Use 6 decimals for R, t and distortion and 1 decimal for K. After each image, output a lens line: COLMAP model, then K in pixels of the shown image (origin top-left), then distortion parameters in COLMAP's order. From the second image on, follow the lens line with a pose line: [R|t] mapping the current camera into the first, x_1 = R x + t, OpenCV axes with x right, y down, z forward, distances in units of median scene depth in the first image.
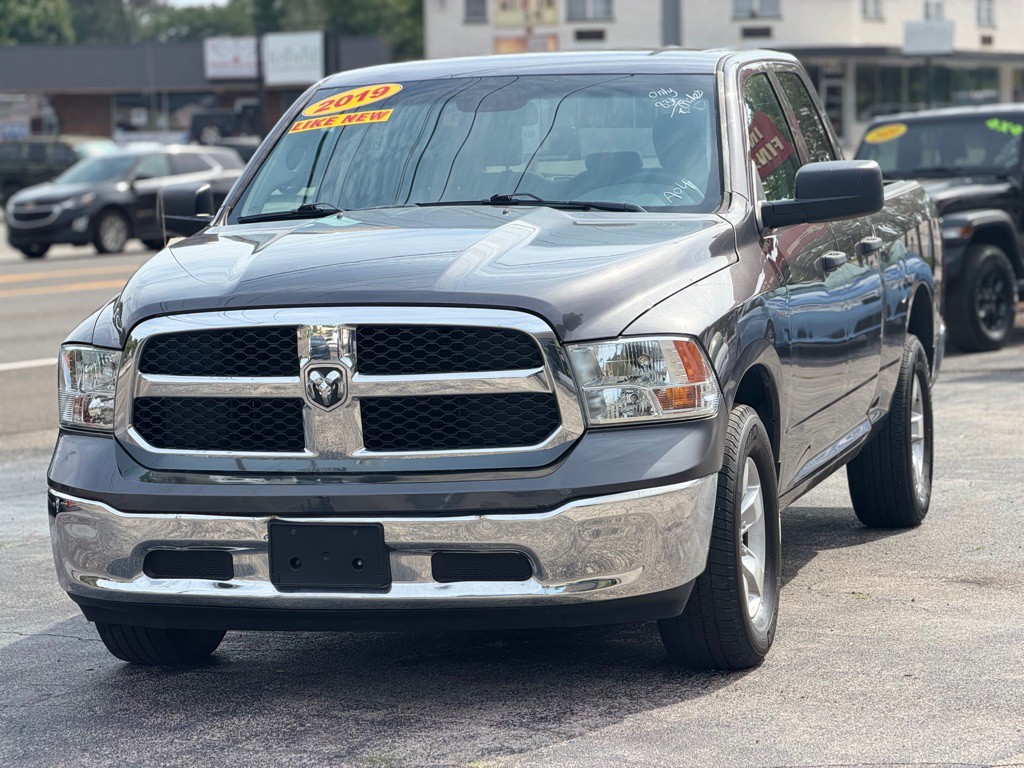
lens RADIAL K [[2924.2, 0, 508.4], [0, 2924.2, 358.1], [0, 0, 1]] dist [0.244007, 0.000000]
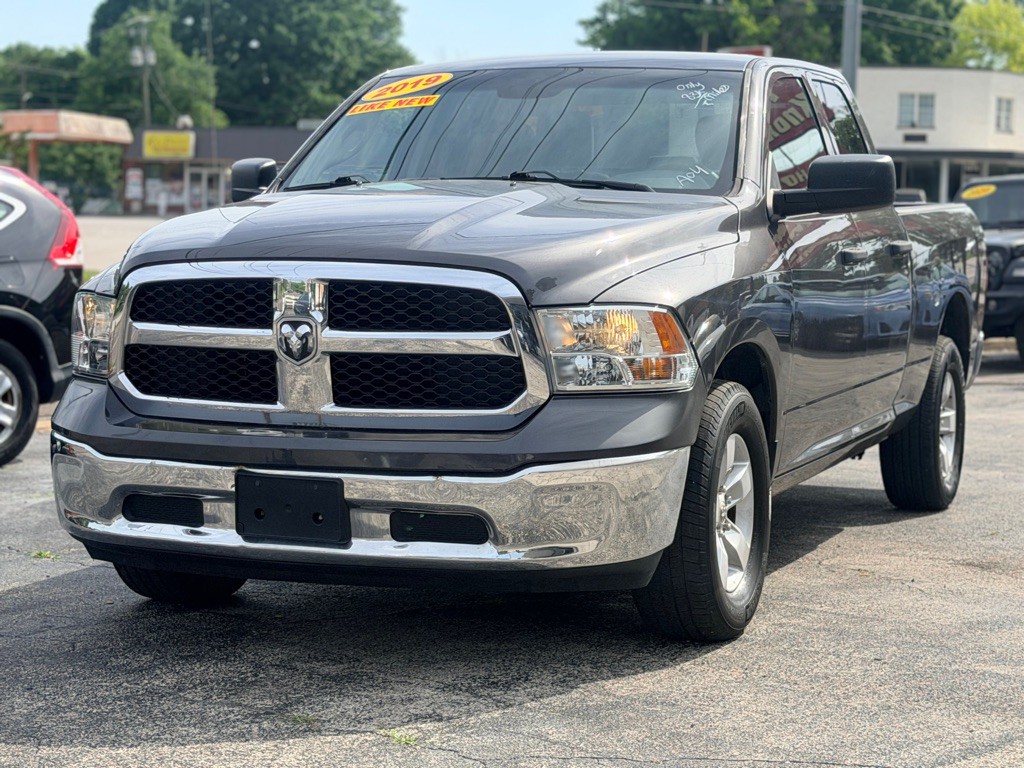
lens RADIAL K [[2144.1, 0, 504.9], [0, 2144.1, 372.7], [0, 0, 1]] dist [0.158684, 0.000000]
pose [[0.994166, 0.047569, -0.096804, 0.078560], [-0.047213, 0.998867, 0.005966, 0.012808], [0.096978, -0.001361, 0.995286, 0.267849]]
